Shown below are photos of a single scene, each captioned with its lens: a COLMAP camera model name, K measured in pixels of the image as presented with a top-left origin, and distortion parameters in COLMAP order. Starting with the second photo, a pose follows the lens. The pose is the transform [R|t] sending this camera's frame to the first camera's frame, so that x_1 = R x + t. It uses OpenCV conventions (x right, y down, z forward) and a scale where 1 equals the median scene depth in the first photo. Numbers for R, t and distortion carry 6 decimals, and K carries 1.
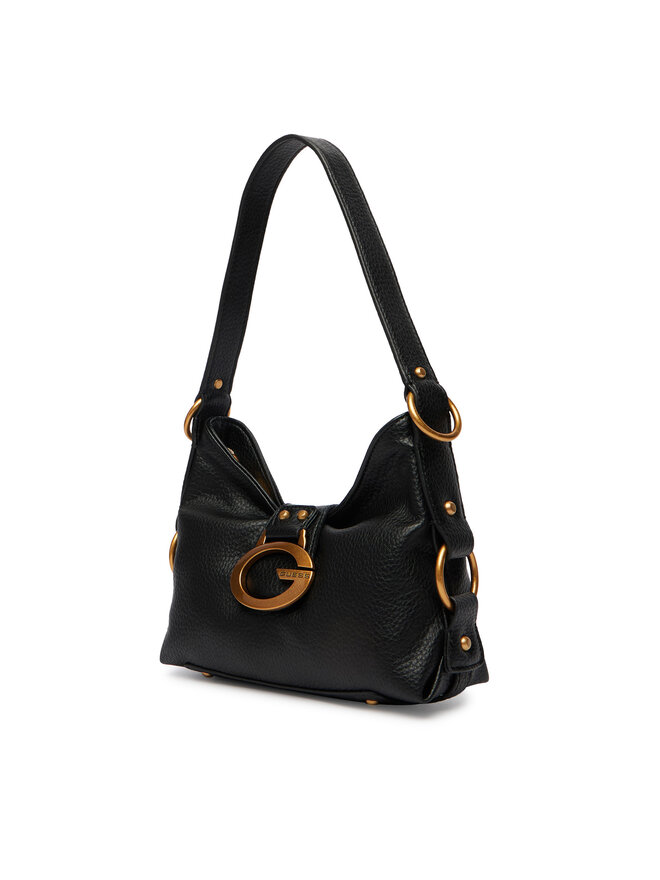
lens RADIAL K [[1521.6, 0, 330.0], [0, 1521.6, 440.0], [0, 0, 1]] dist [-0.008292, -0.215513]
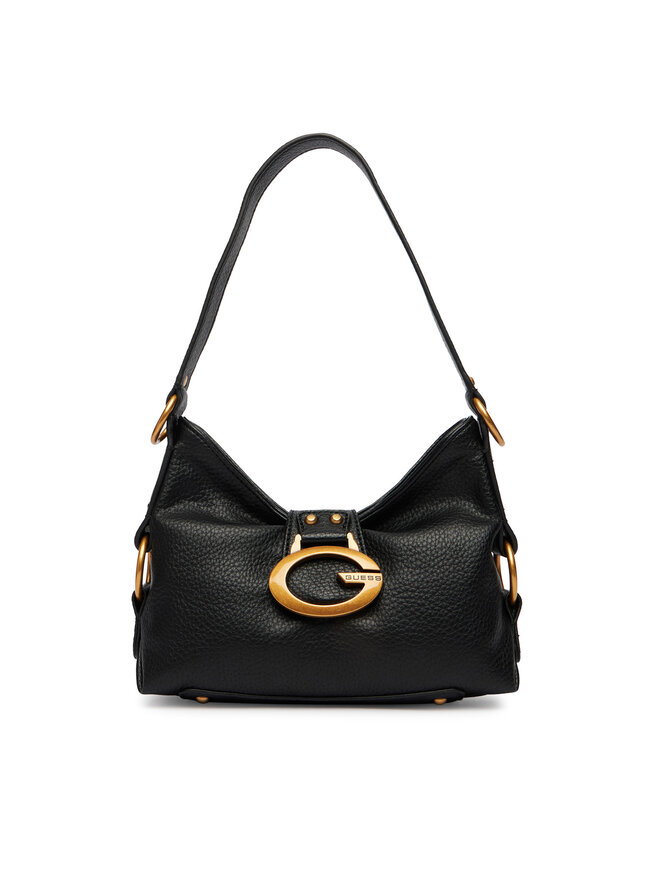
lens RADIAL K [[1521.6, 0, 330.0], [0, 1521.6, 440.0], [0, 0, 1]] dist [-0.008292, -0.215513]
pose [[0.721243, 0.057888, 0.690259, -0.670435], [0.002070, 0.996317, -0.085719, 0.080179], [-0.692679, 0.063253, 0.718467, 0.304143]]
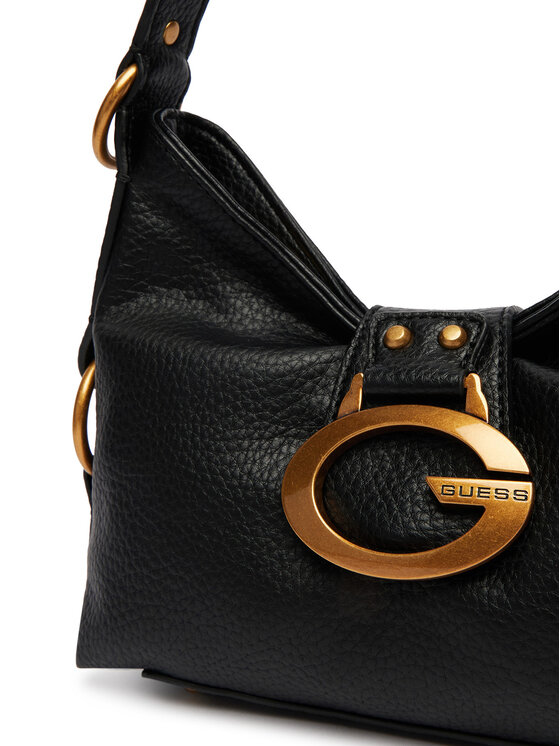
lens RADIAL K [[1289.9, 0, 280.0], [0, 1289.9, 373.0], [0, 0, 1]] dist [-0.008292, -0.215513]
pose [[0.959176, -0.066811, 0.274803, -0.158274], [0.025143, 0.987992, 0.152443, 0.004093], [-0.281688, -0.139310, 0.949339, 0.661358]]
